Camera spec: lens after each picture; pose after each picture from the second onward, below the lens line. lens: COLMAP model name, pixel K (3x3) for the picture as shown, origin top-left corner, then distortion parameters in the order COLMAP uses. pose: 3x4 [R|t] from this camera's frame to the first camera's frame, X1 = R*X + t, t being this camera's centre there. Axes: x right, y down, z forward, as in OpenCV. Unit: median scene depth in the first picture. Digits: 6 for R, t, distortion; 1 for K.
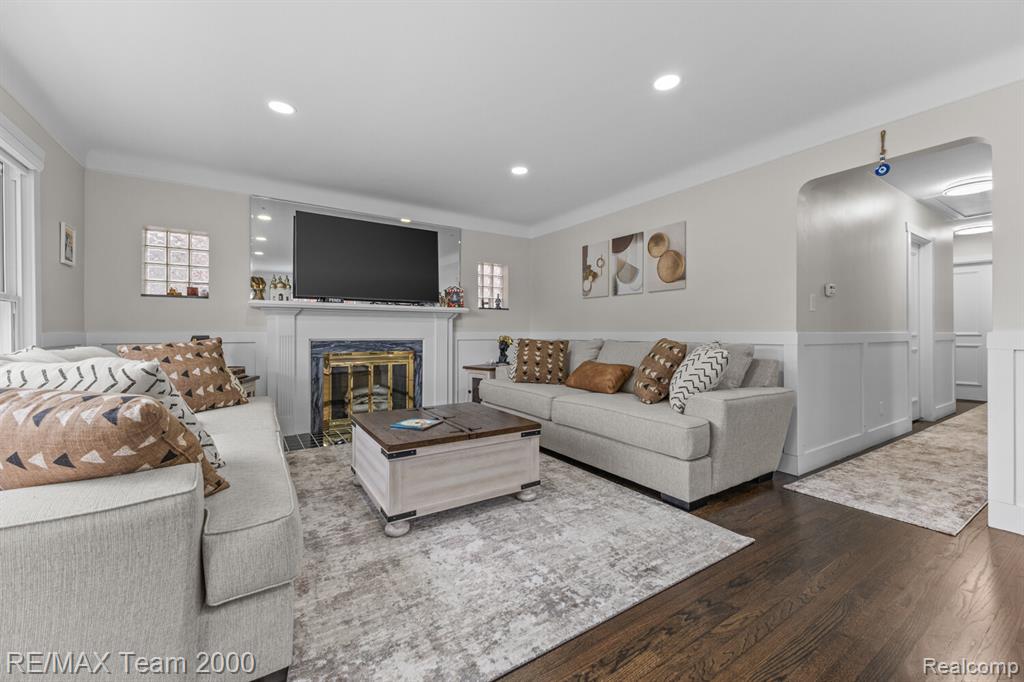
lens RADIAL K [[407.9, 0, 510.5], [0, 407.9, 335.1], [0, 0, 1]] dist [0.010517, -0.000235]
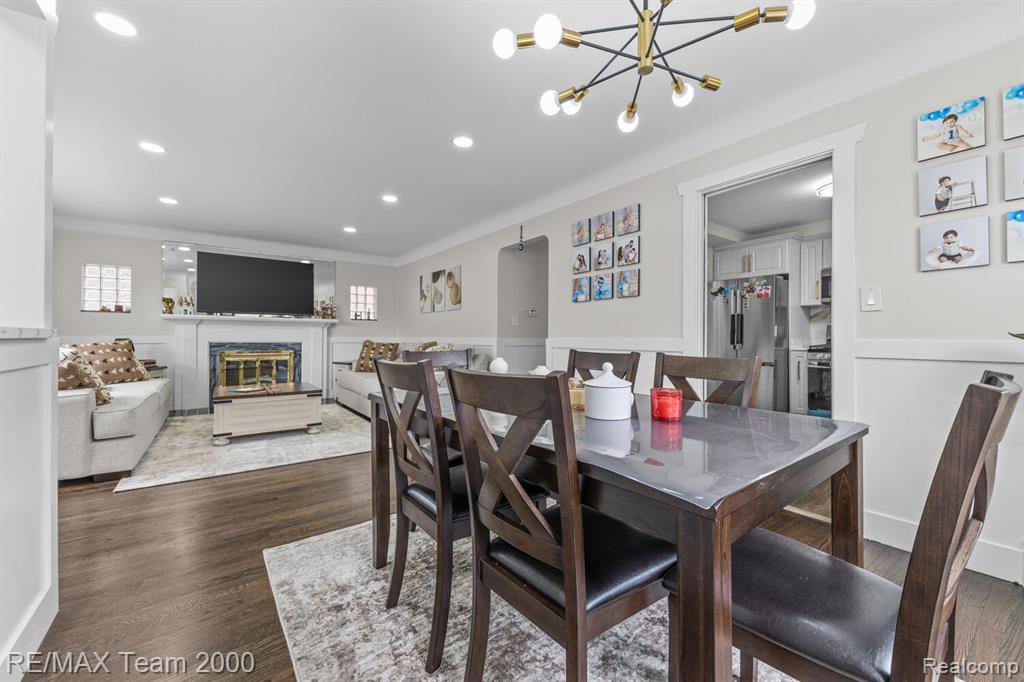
lens RADIAL K [[407.9, 0, 510.5], [0, 407.9, 338.6], [0, 0, 1]] dist [0.010517, -0.000235]
pose [[0.998346, 0.003971, 0.057362, 0.515601], [-0.003764, 0.999986, -0.003713, 0.001600], [-0.057376, 0.003491, 0.998347, -0.522950]]
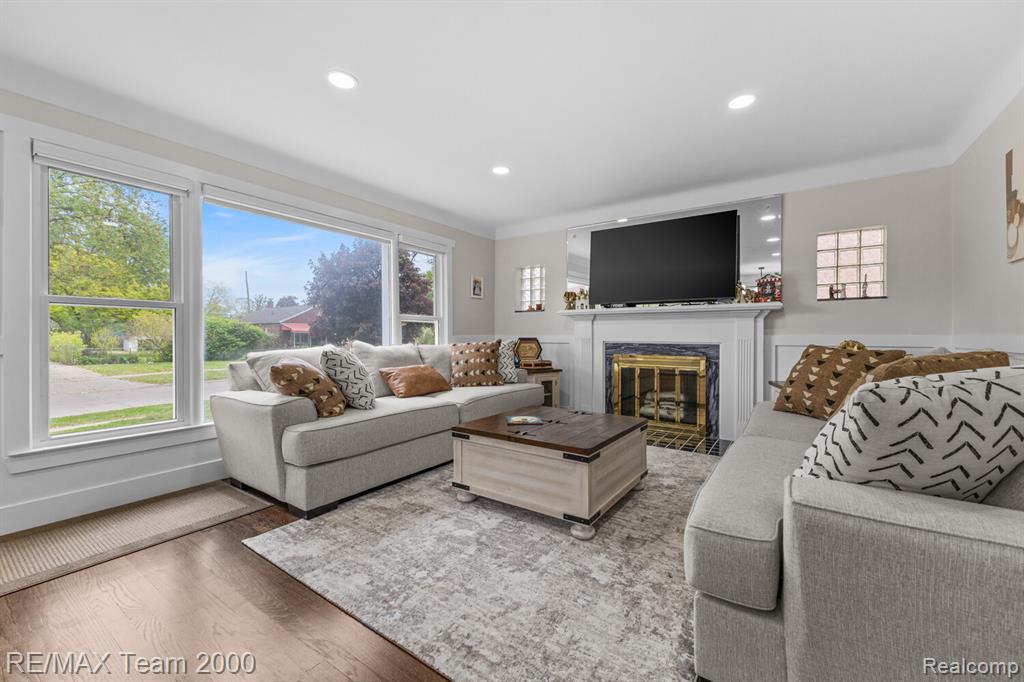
lens RADIAL K [[407.9, 0, 517.6], [0, 407.9, 337.6], [0, 0, 1]] dist [0.010517, -0.000235]
pose [[0.387401, 0.006852, -0.921886, 0.506288], [-0.003618, 0.999976, 0.005912, -0.006572], [0.921904, 0.001045, 0.387417, 0.370058]]
